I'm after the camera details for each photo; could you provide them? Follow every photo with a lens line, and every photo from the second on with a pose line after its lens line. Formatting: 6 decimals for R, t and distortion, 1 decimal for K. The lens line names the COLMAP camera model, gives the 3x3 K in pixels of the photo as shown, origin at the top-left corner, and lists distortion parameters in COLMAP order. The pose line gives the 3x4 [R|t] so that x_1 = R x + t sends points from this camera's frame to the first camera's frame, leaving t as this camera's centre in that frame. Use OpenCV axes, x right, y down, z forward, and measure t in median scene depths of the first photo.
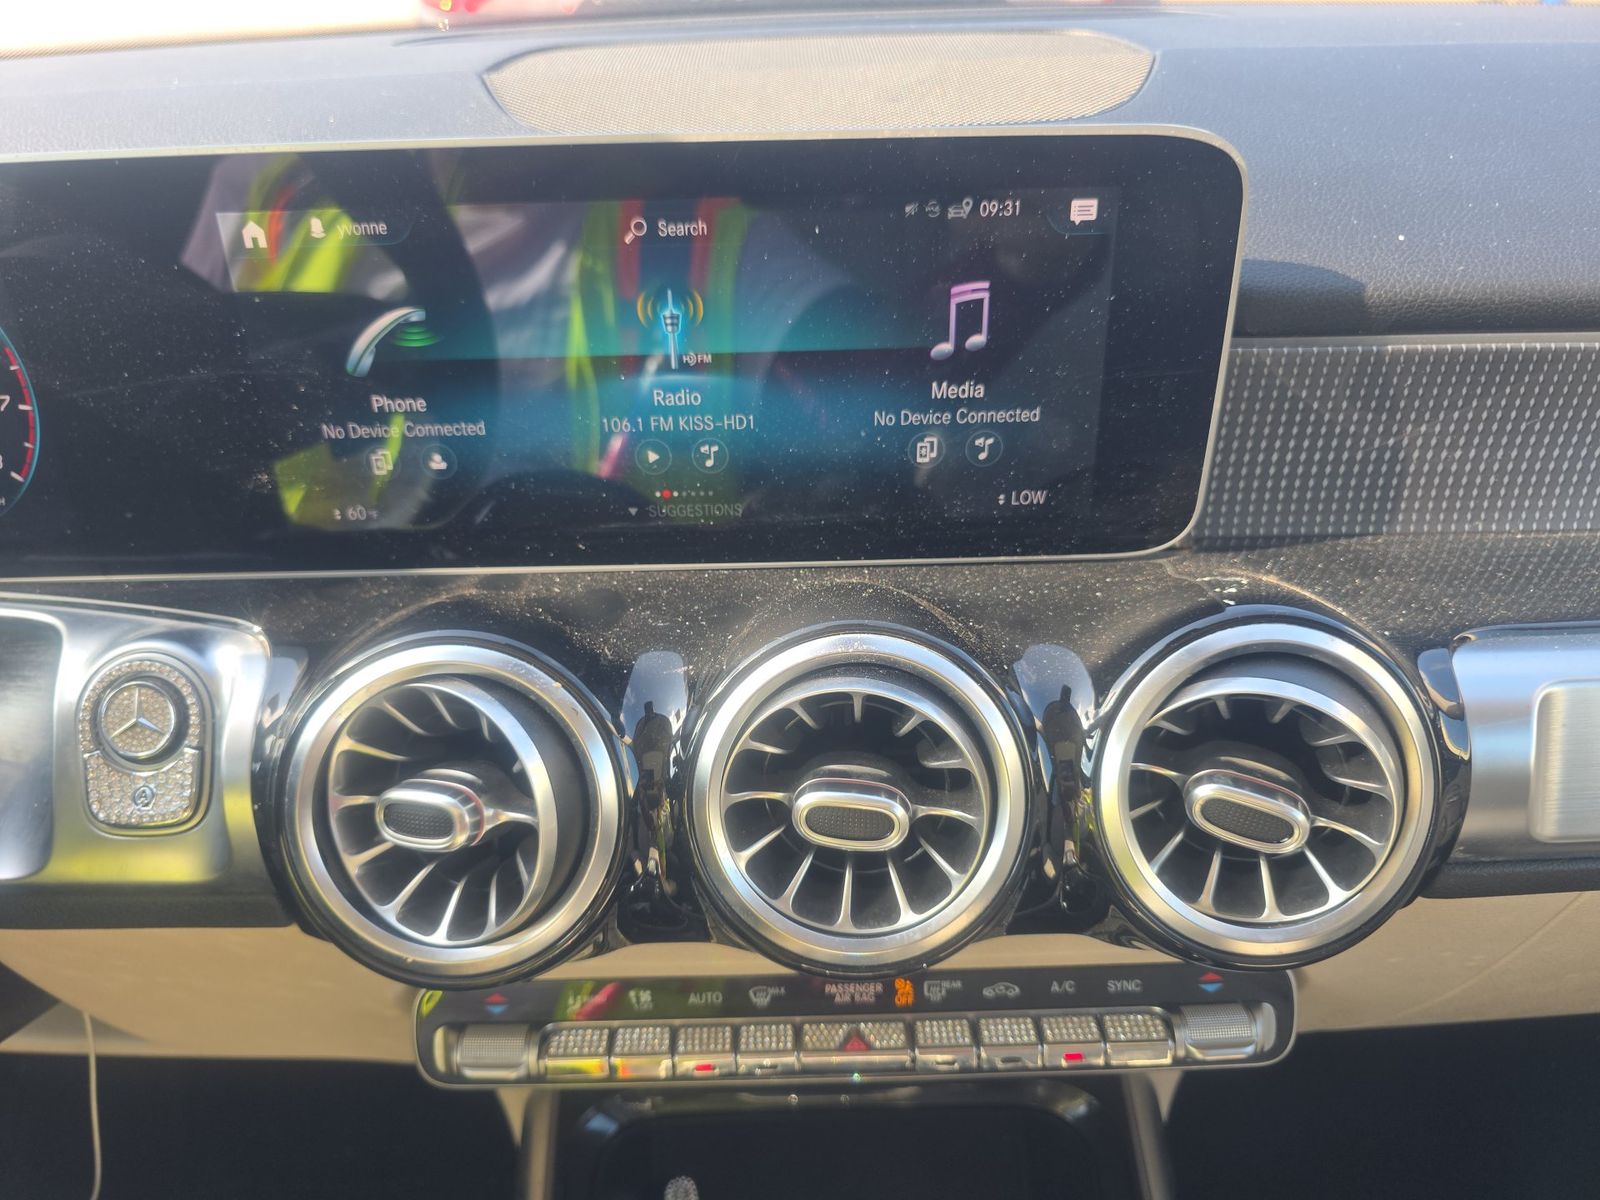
lens RADIAL K [[1064.5, 0, 798.2], [0, 1064.5, 607.7], [0, 0, 1]] dist [0.002502, -0.004713]
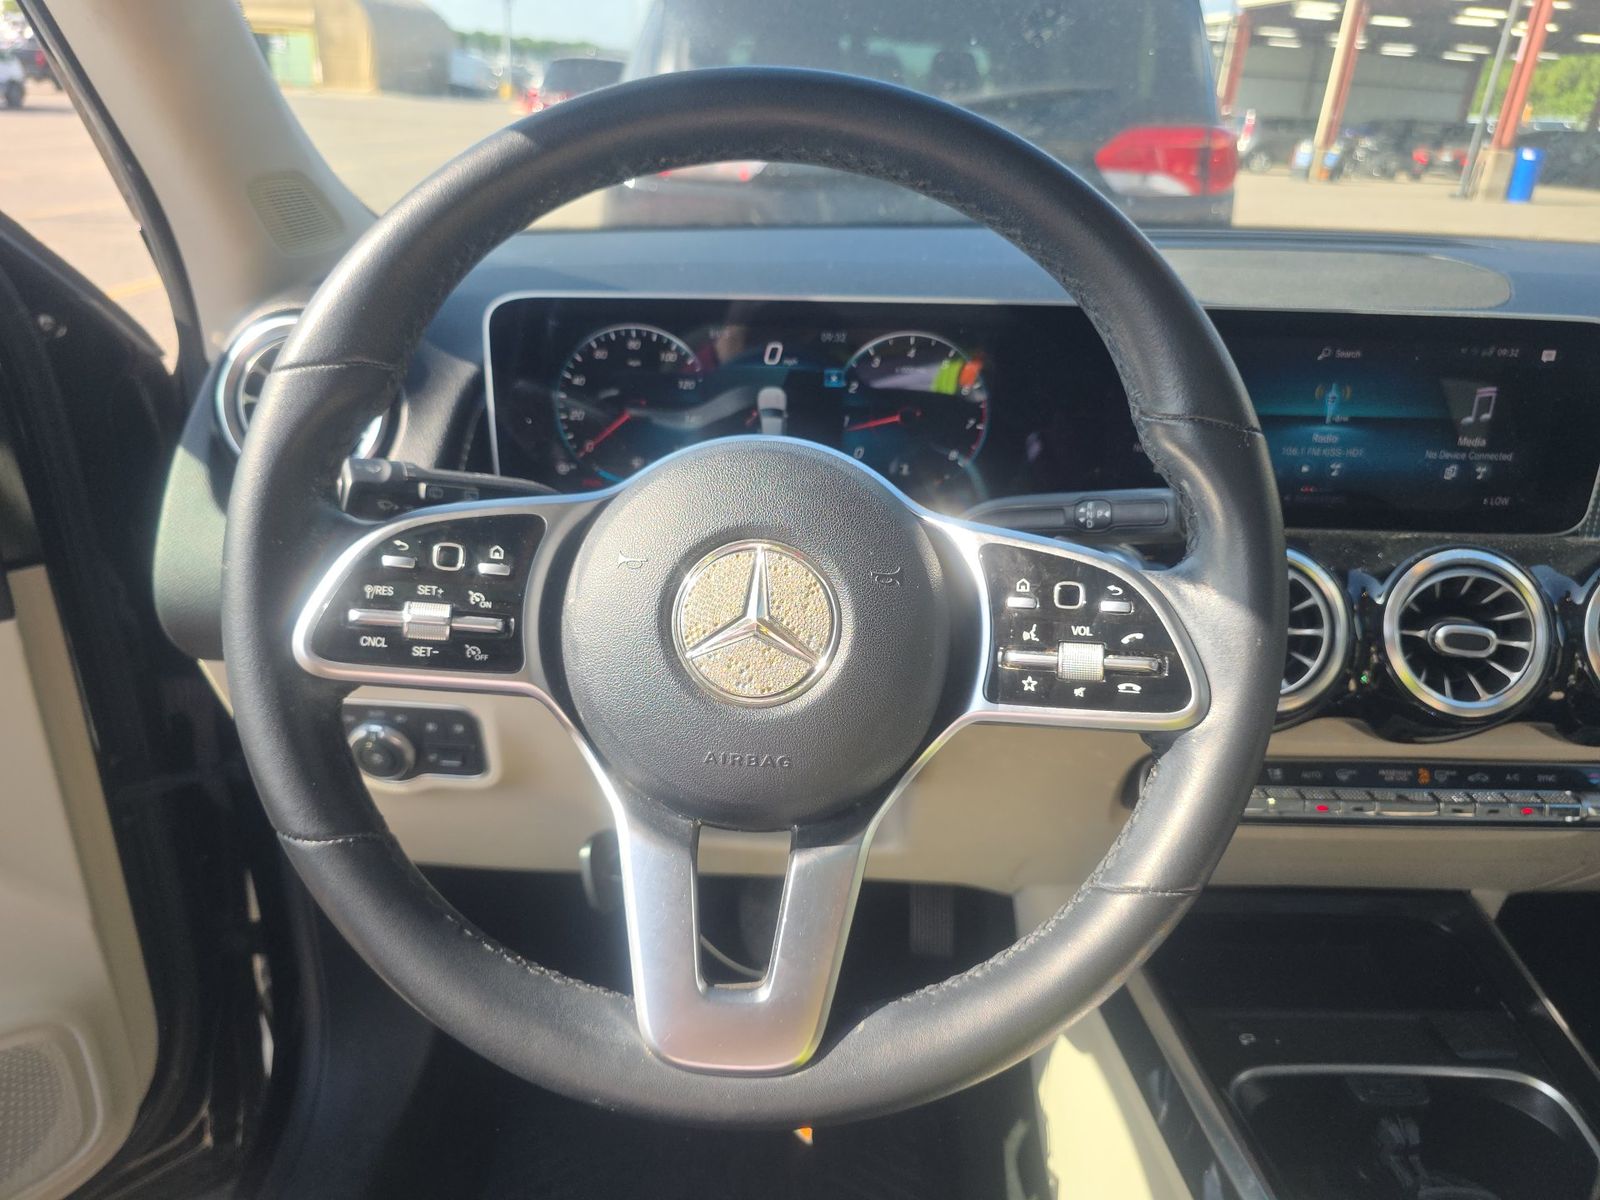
lens RADIAL K [[1064.5, 0, 801.0], [0, 1064.5, 591.0], [0, 0, 1]] dist [0.002502, -0.004713]
pose [[0.998659, 0.049435, 0.015390, -1.093132], [-0.046971, 0.990086, -0.132376, 0.380530], [-0.021781, 0.131475, 0.991080, -0.861605]]
